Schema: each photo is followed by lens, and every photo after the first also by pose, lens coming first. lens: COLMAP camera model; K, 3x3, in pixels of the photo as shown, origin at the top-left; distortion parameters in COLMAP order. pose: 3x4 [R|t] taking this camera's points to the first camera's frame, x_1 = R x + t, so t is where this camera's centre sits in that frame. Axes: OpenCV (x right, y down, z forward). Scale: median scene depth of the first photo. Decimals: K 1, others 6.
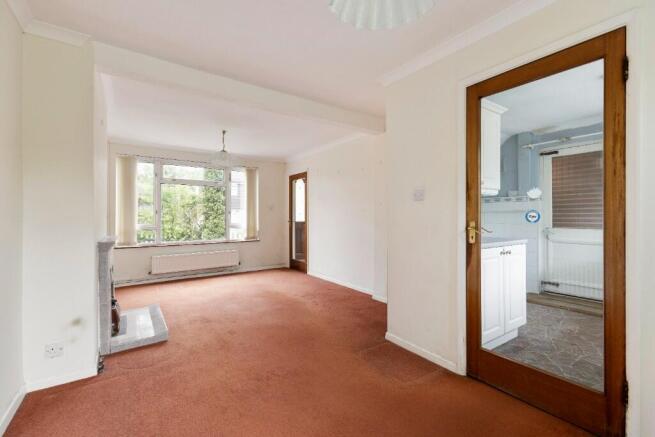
lens RADIAL K [[287.1, 0, 327.7], [0, 287.1, 217.0], [0, 0, 1]] dist [0.012166, -0.000047]
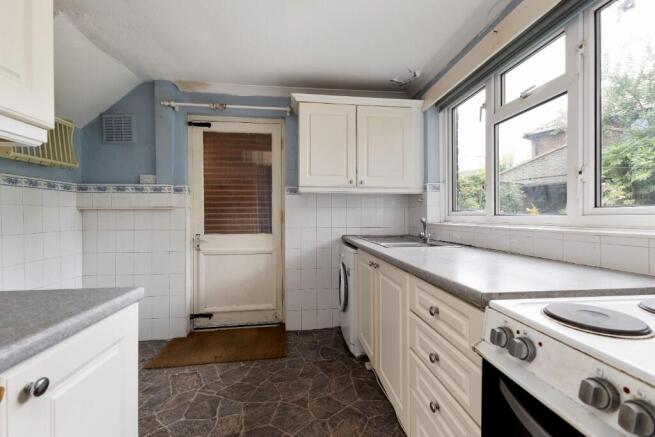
lens RADIAL K [[287.1, 0, 332.8], [0, 287.1, 217.7], [0, 0, 1]] dist [0.012166, -0.000047]
pose [[0.468820, -0.003541, 0.883287, 0.314495], [0.000234, 0.999992, 0.003885, -0.003906], [-0.883294, -0.001615, 0.468817, 0.408447]]
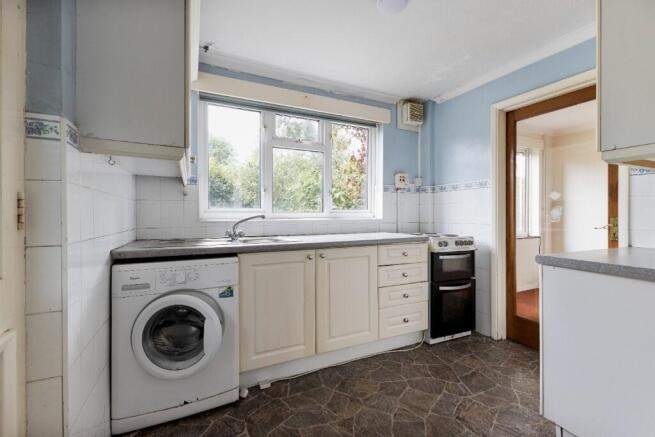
lens RADIAL K [[287.1, 0, 329.9], [0, 287.1, 215.9], [0, 0, 1]] dist [0.012166, -0.000047]
pose [[-0.988192, 0.007418, 0.153039, 0.924880], [0.007584, 0.999971, 0.000503, 0.007088], [-0.153031, 0.001658, -0.988220, 1.589675]]
